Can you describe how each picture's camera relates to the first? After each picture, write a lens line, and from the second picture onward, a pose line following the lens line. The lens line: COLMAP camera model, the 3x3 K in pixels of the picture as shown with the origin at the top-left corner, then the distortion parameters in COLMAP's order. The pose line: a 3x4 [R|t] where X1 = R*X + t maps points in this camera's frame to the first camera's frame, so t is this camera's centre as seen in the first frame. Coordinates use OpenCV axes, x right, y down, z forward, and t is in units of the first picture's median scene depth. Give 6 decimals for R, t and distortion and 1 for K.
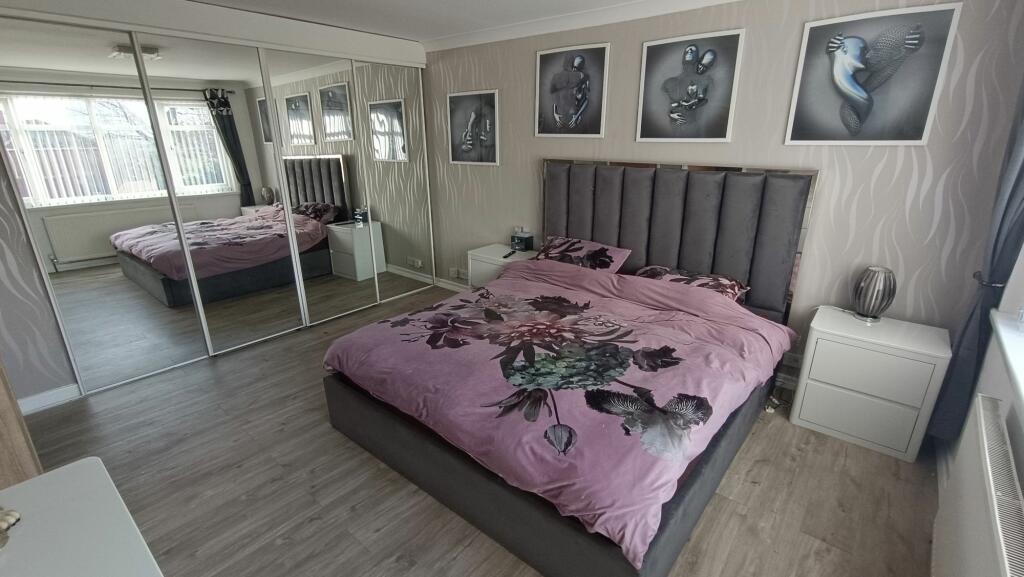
lens RADIAL K [[469.8, 0, 511.5], [0, 469.8, 294.5], [0, 0, 1]] dist [0.004425, 0.002561]
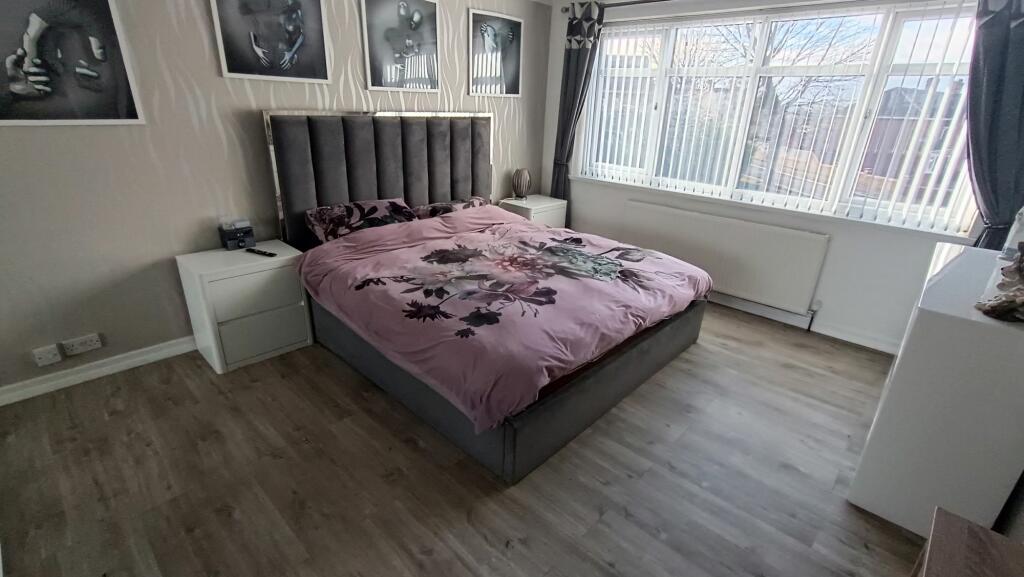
lens RADIAL K [[469.8, 0, 511.2], [0, 469.8, 286.2], [0, 0, 1]] dist [0.004425, 0.002561]
pose [[0.061268, -0.361224, 0.930464, -0.891814], [0.295420, 0.897010, 0.328784, -0.220569], [-0.953401, 0.254734, 0.161671, 0.761694]]
